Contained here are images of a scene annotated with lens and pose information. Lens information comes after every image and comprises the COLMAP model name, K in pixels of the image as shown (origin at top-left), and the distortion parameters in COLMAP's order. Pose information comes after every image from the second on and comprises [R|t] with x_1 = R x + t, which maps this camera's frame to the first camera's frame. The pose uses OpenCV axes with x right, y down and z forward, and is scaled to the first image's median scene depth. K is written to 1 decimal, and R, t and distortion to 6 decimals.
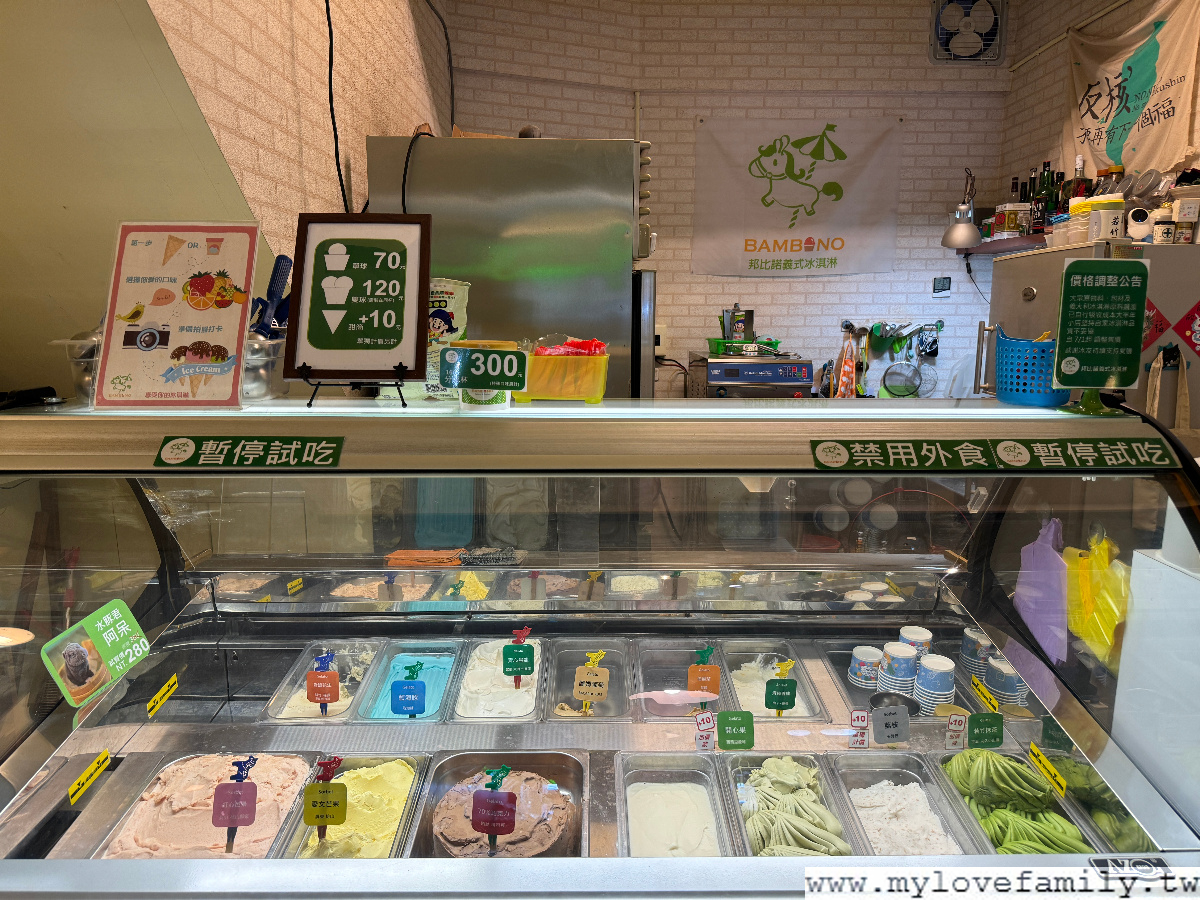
lens RADIAL K [[840.5, 0, 600.0], [0, 840.5, 450.0], [0, 0, 1]] dist [0.049003, -0.088000]
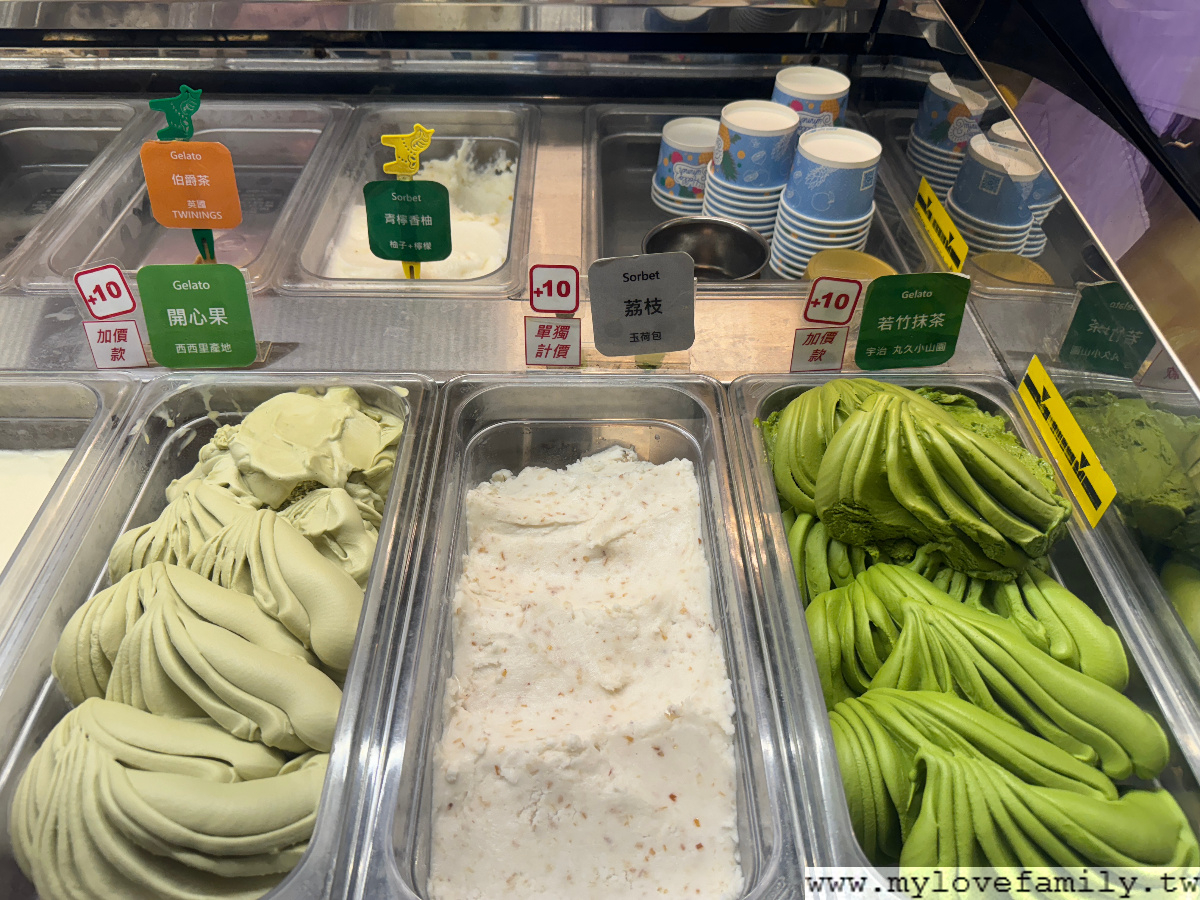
lens RADIAL K [[840.5, 0, 600.0], [0, 840.5, 450.0], [0, 0, 1]] dist [0.049003, -0.088000]
pose [[0.999959, 0.007618, 0.004876, 0.324293], [-0.009033, 0.868630, 0.495380, 0.204076], [-0.000461, -0.495403, 0.868663, 0.666675]]
